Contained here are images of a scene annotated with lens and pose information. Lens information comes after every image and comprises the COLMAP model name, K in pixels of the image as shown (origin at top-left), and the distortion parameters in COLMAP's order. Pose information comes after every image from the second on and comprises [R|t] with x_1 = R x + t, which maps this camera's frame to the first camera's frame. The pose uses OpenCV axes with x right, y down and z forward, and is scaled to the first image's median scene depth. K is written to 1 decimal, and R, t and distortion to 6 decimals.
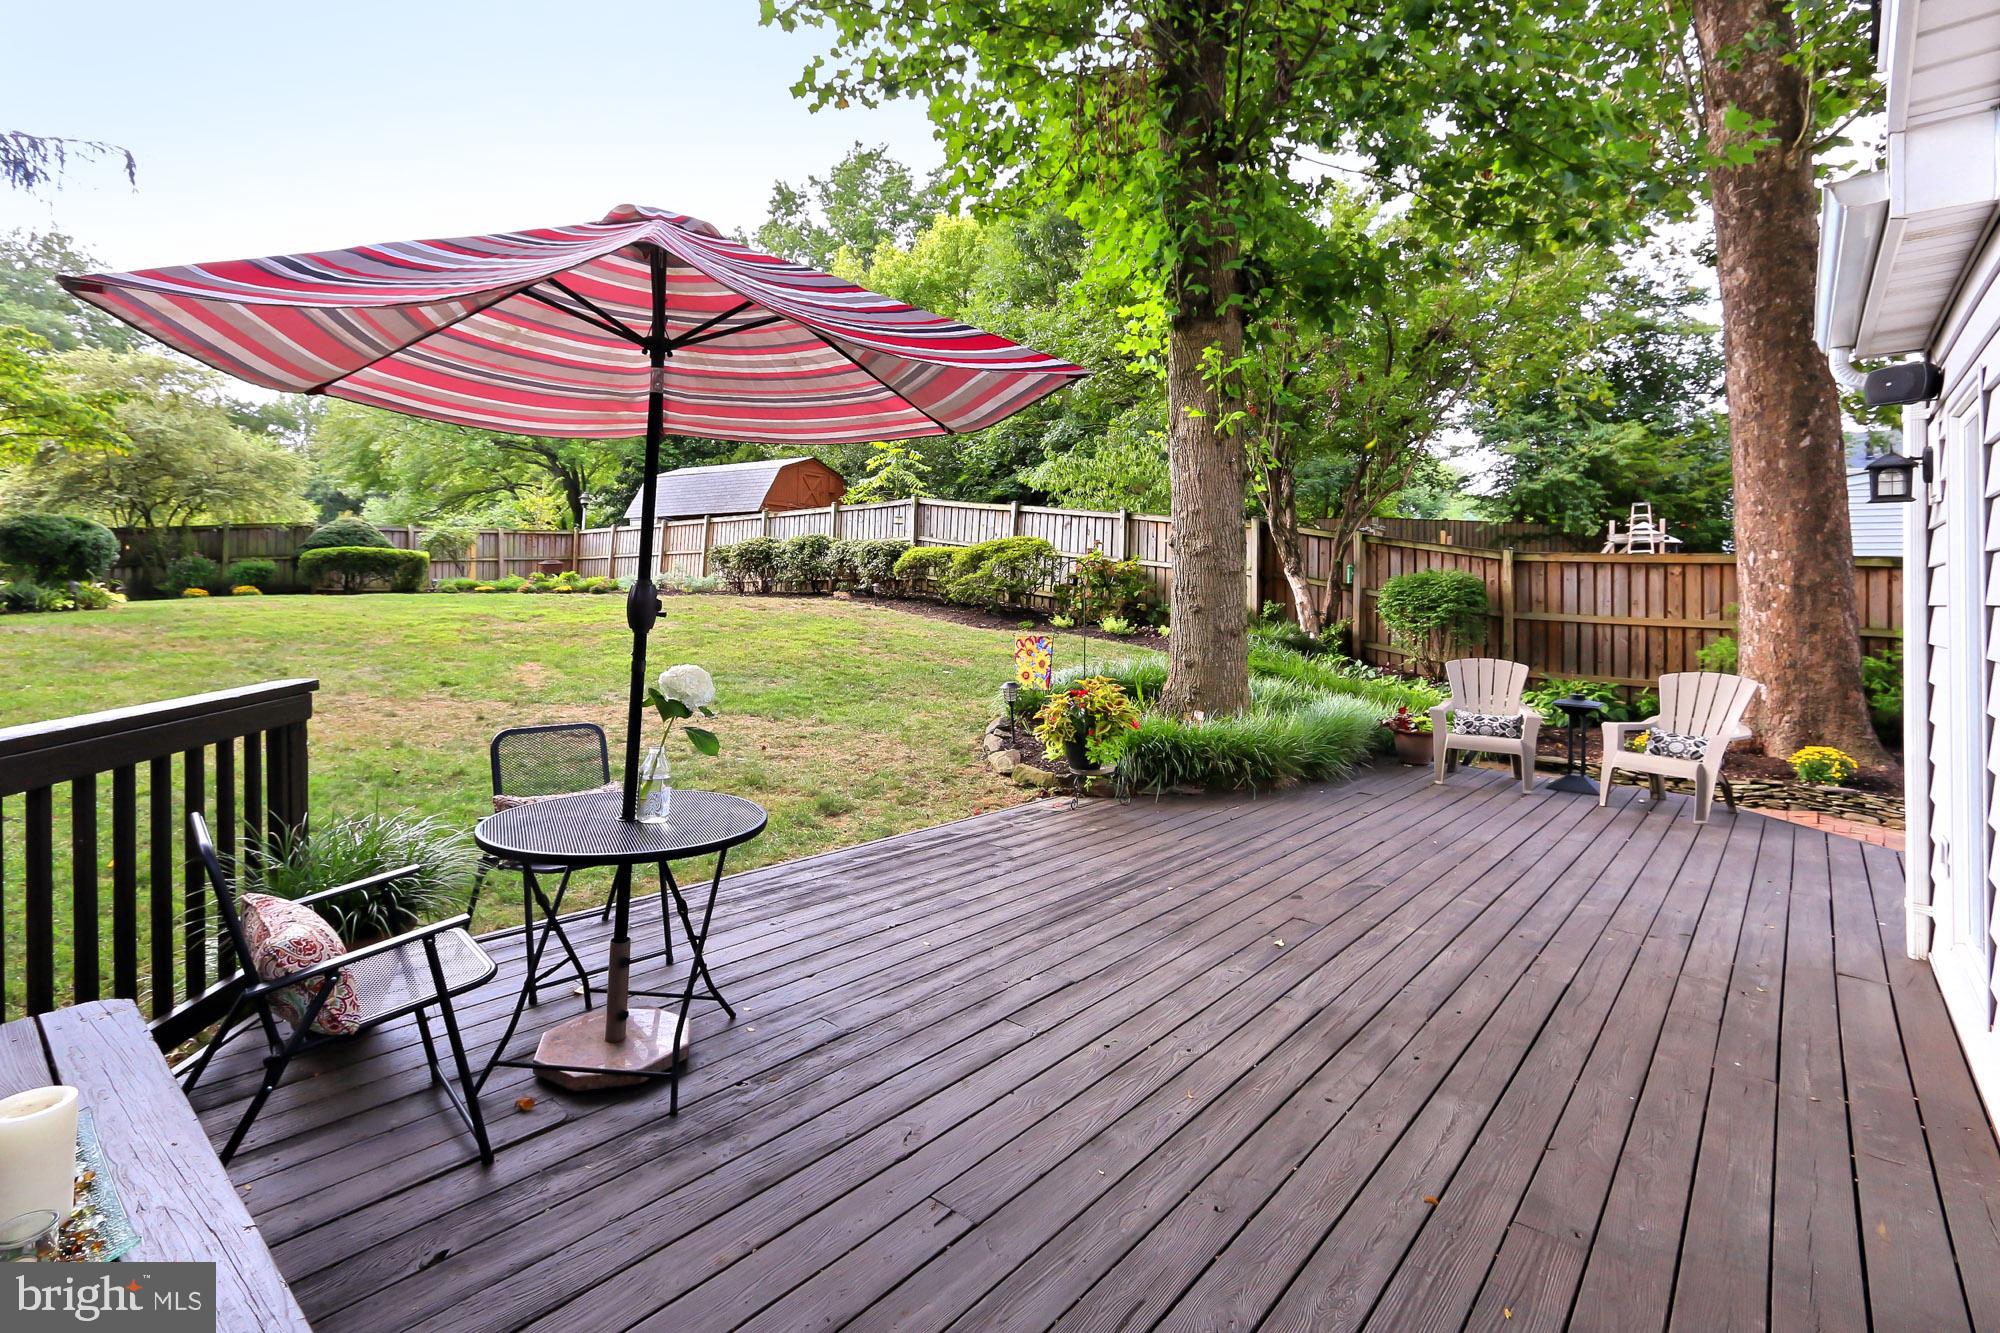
lens RADIAL K [[941.7, 0, 976.0], [0, 941.7, 586.8], [0, 0, 1]] dist [0.000789, 0.001047]
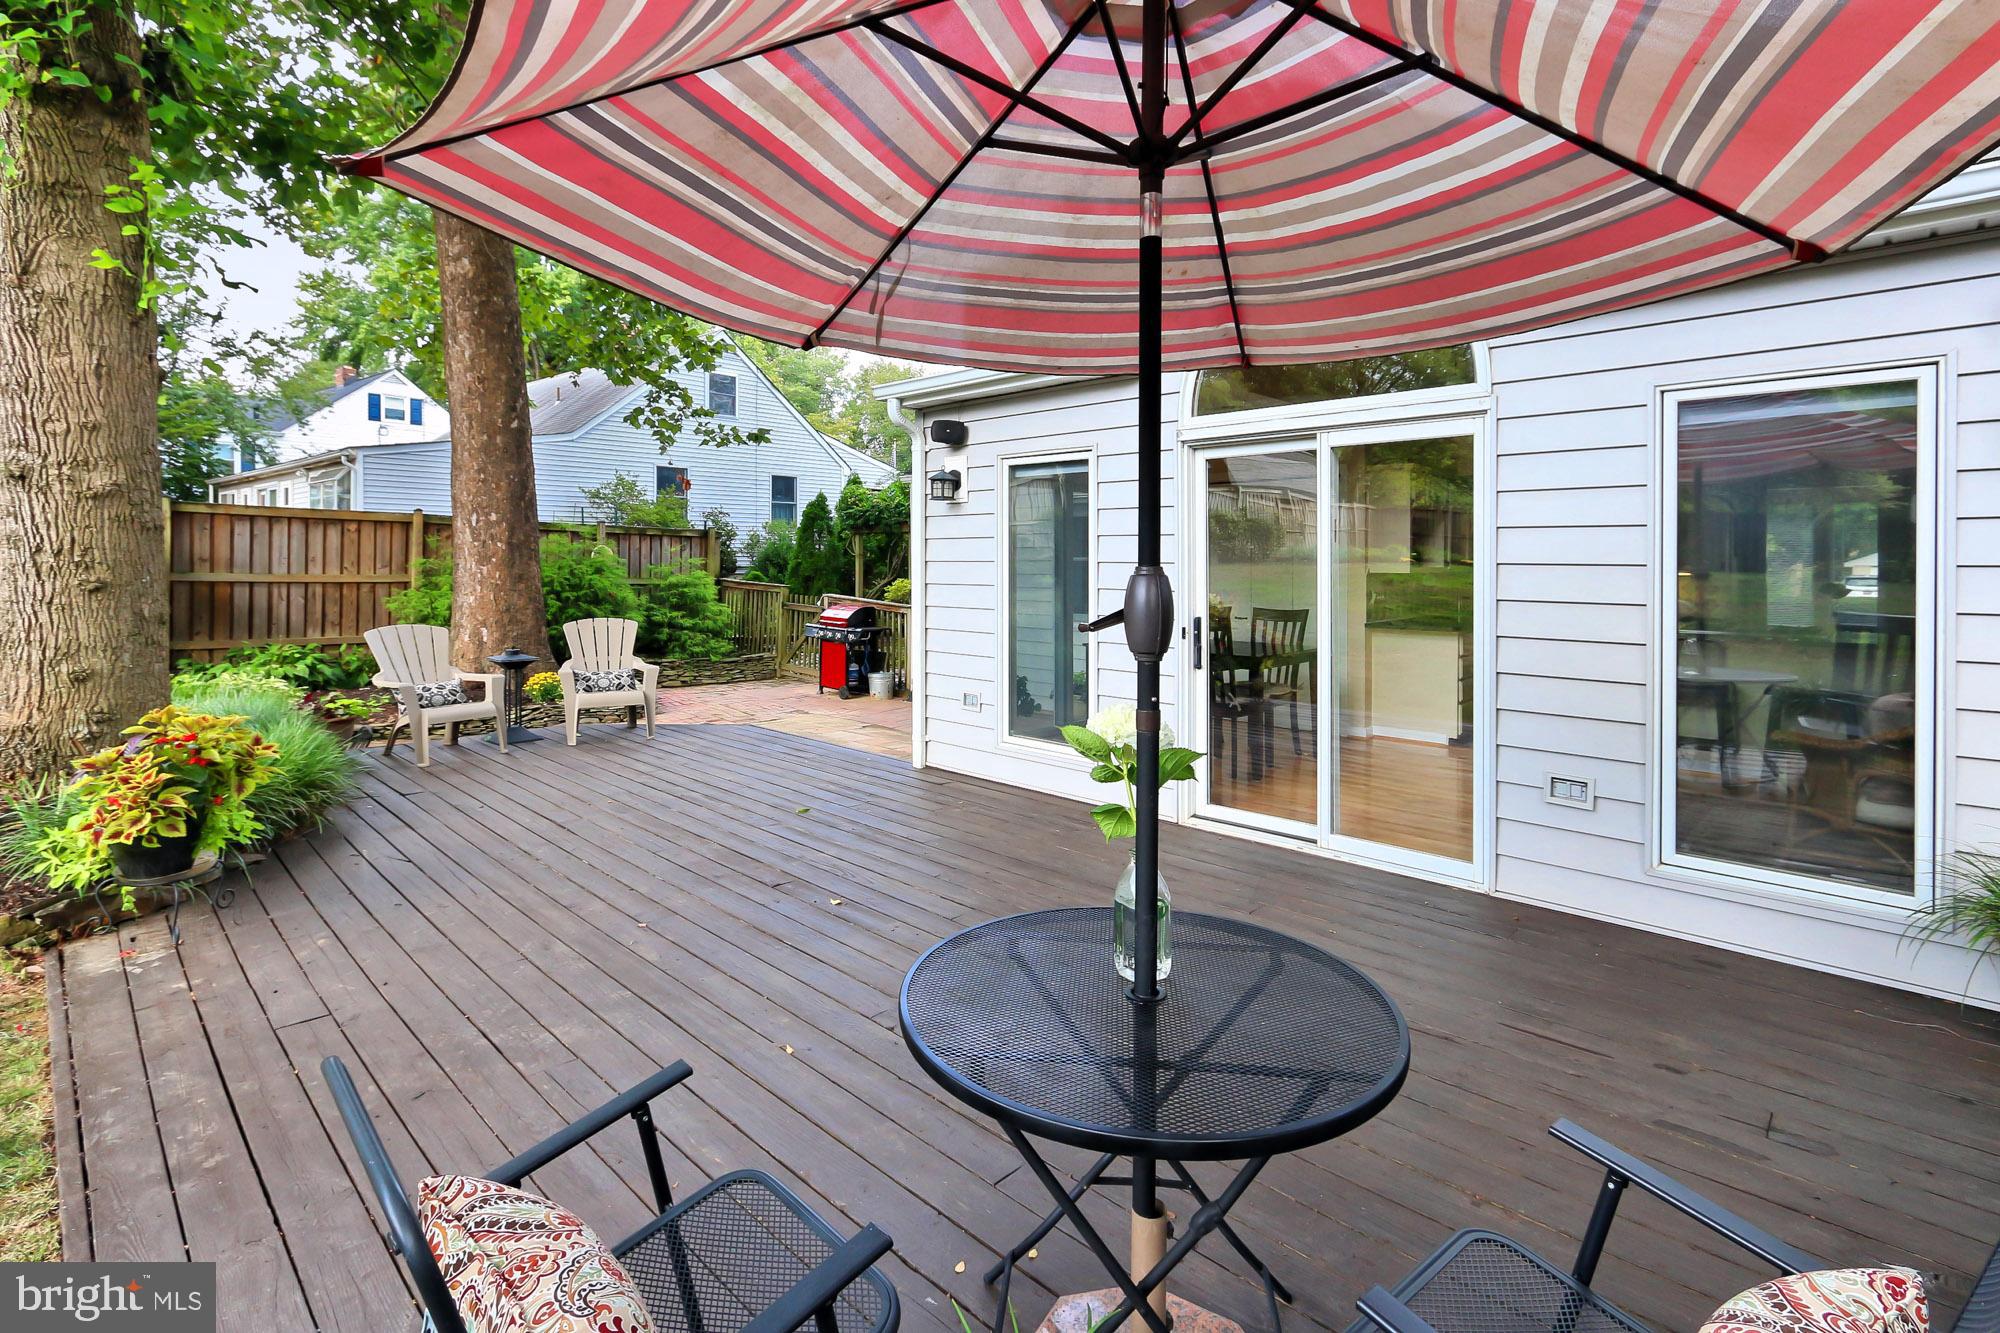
lens RADIAL K [[941.7, 0, 985.0], [0, 941.7, 574.7], [0, 0, 1]] dist [0.000789, 0.001047]
pose [[0.059783, -0.034748, 0.997606, -0.282502], [-0.005694, 0.999366, 0.035151, -0.006633], [-0.998195, -0.007782, 0.059547, 0.315091]]
